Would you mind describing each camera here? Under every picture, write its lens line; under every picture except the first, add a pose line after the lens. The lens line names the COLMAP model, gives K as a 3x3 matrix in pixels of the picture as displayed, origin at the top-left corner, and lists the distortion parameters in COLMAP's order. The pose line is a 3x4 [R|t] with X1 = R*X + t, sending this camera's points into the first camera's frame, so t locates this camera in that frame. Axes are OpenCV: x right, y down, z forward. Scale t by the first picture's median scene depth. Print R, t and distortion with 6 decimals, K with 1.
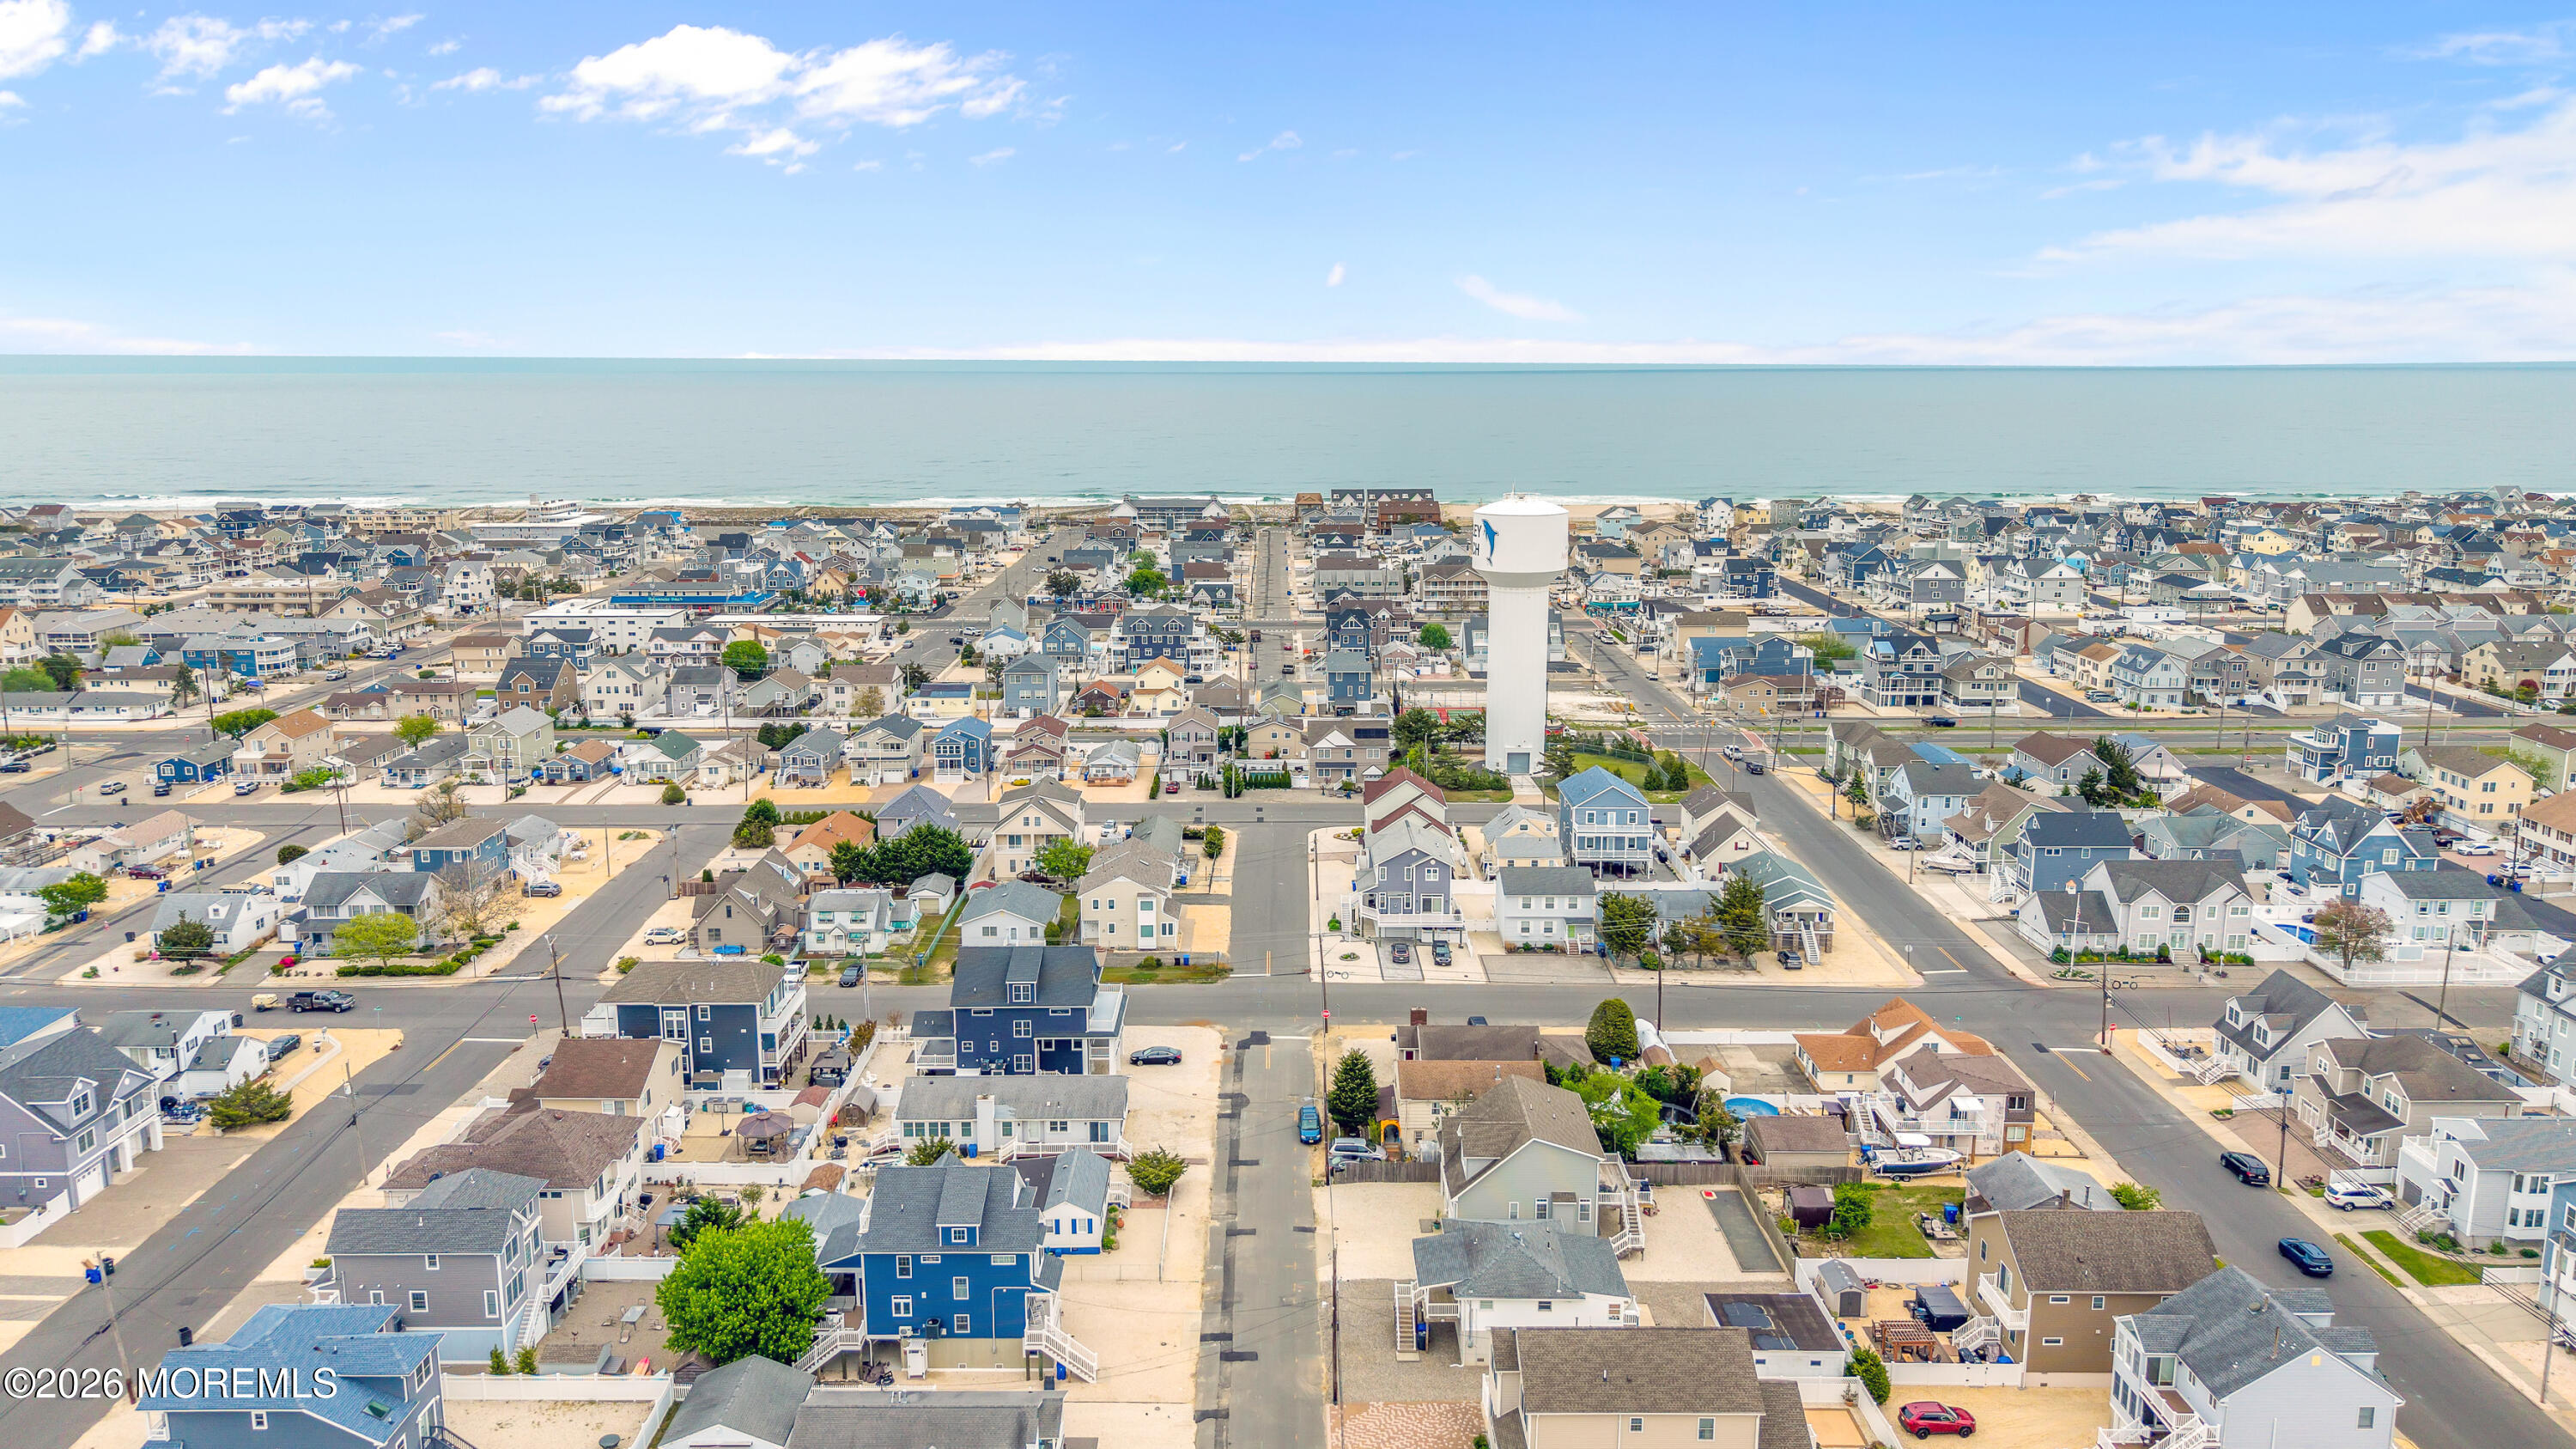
lens RADIAL K [[1720.8, 0, 1294.3], [0, 1720.8, 733.8], [0, 0, 1]] dist [0.051256, -0.071562]
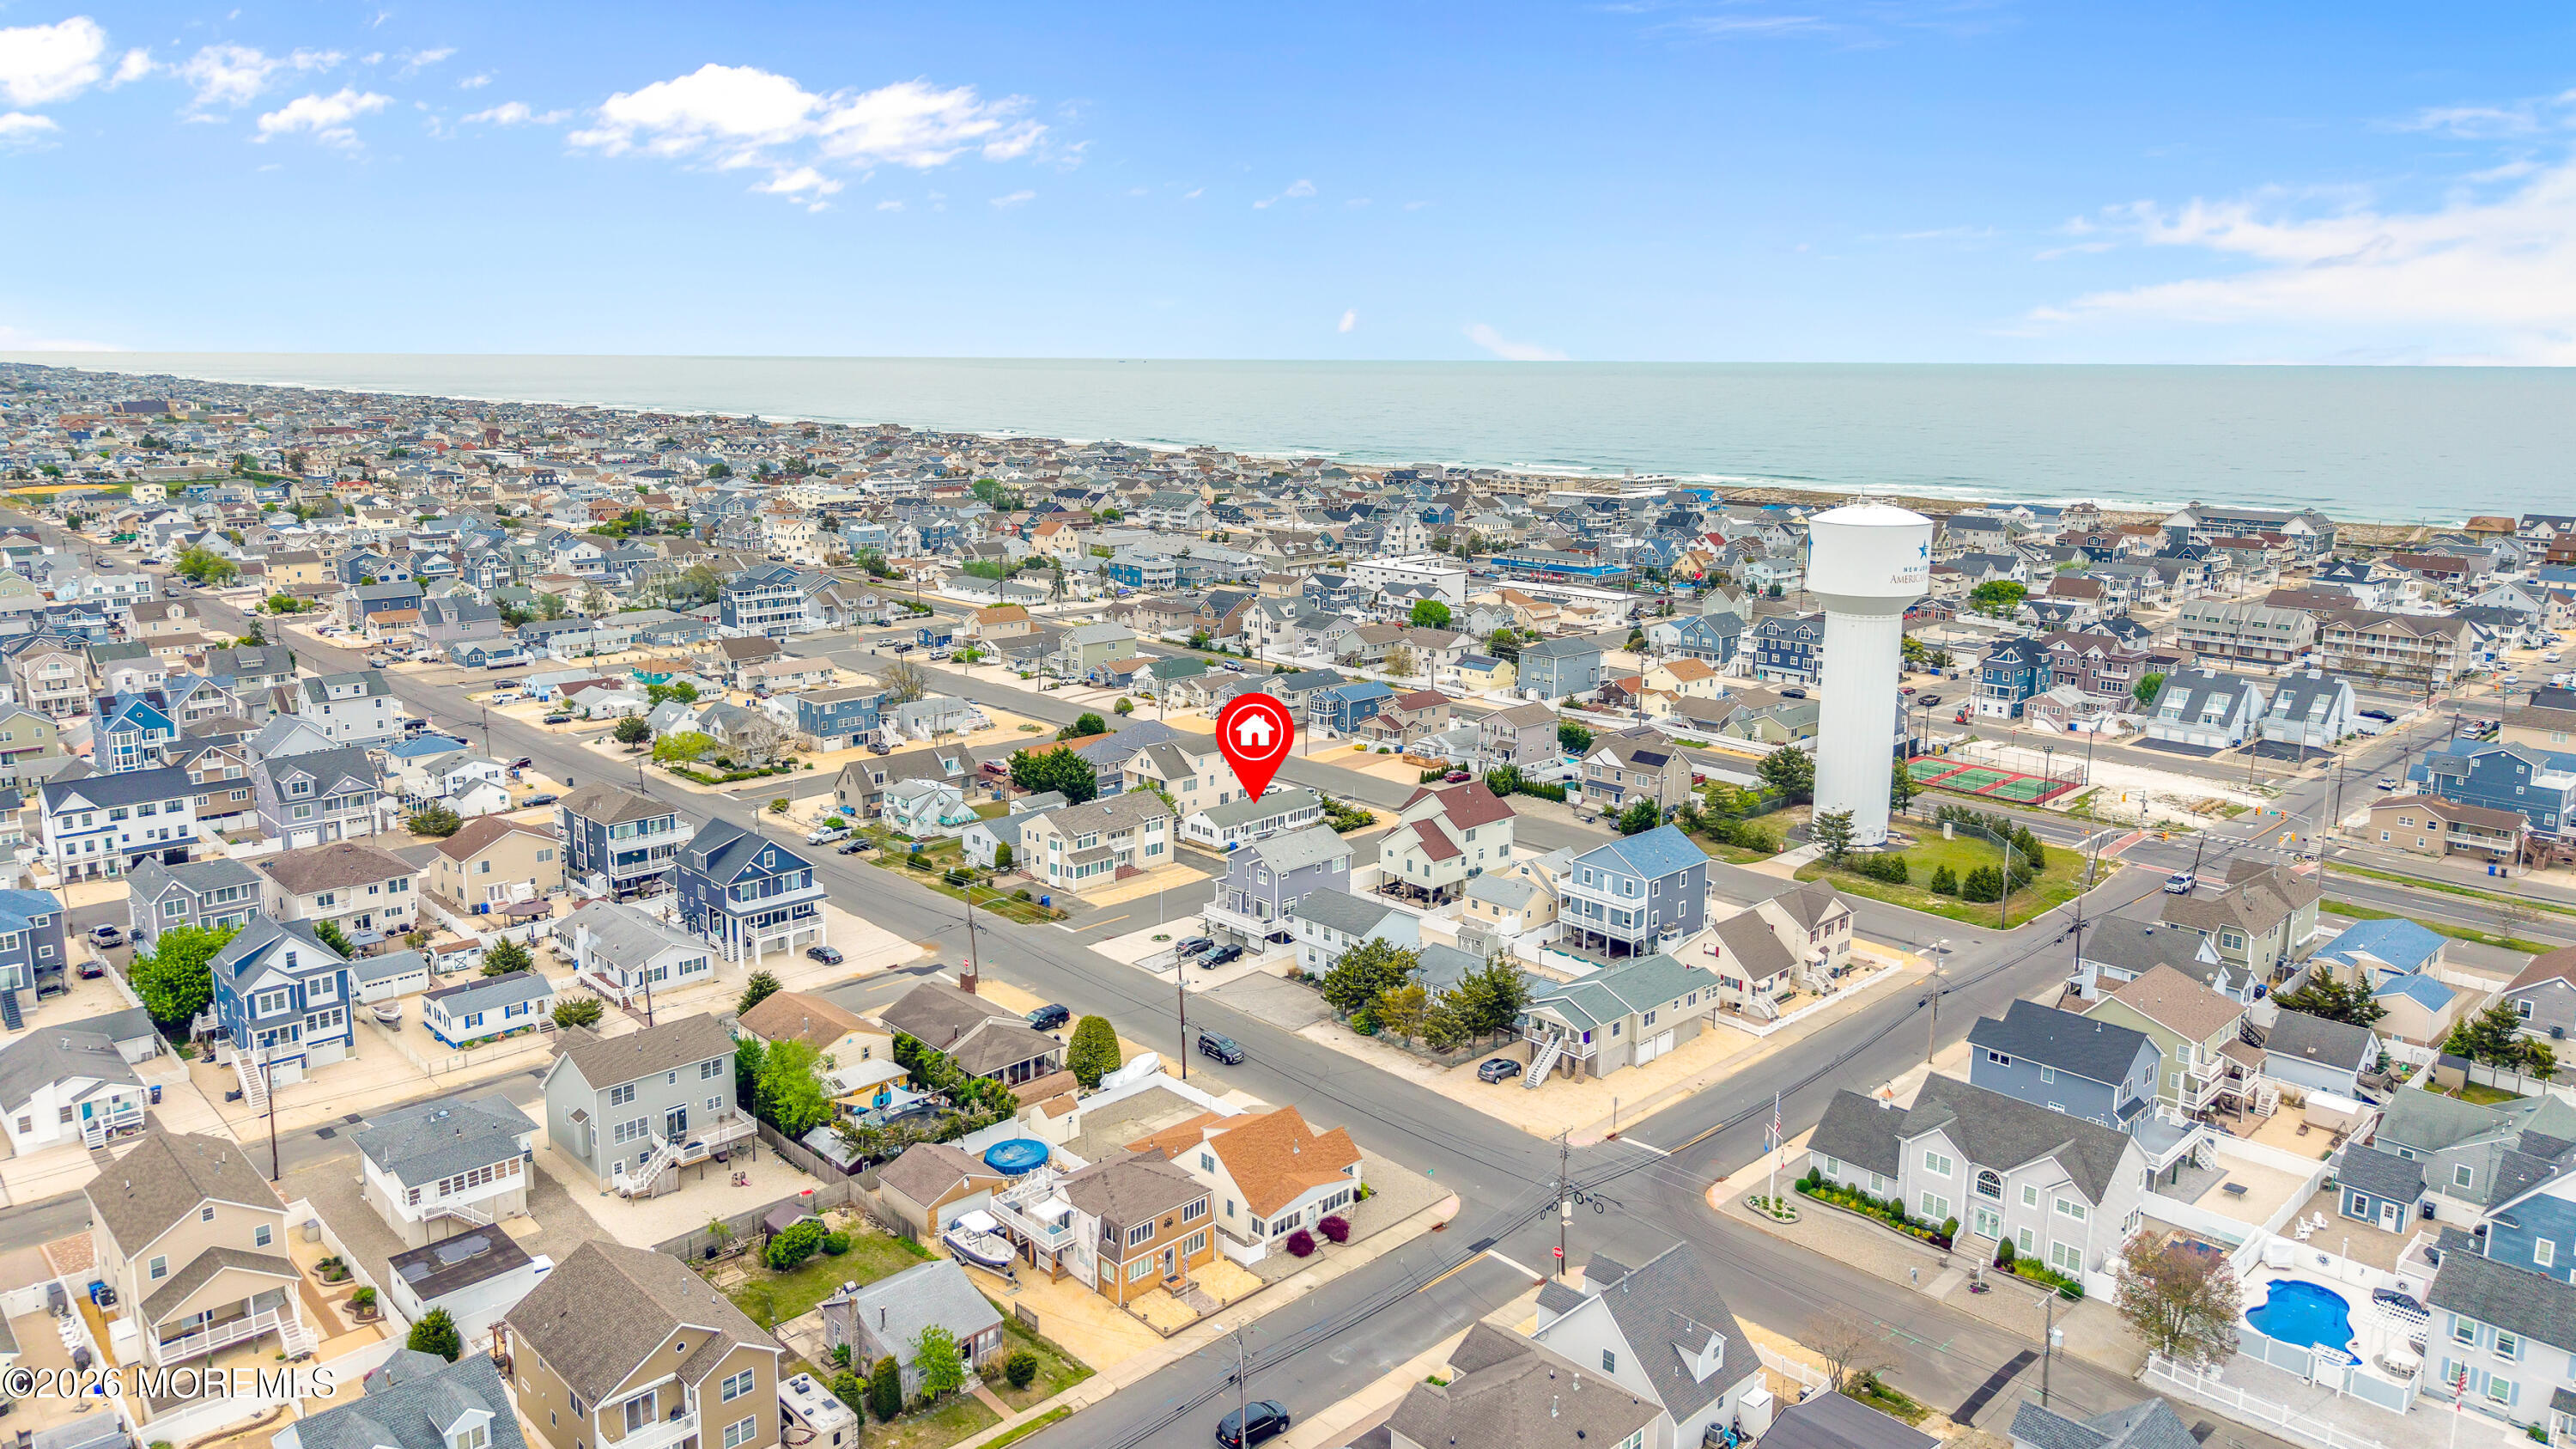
lens RADIAL K [[1720.8, 0, 1294.3], [0, 1720.8, 733.8], [0, 0, 1]] dist [0.051256, -0.071562]
pose [[0.697408, 0.158869, -0.698844, 0.537656], [-0.154922, 0.985484, 0.069428, -0.045974], [0.699729, 0.059846, 0.711897, 0.253309]]
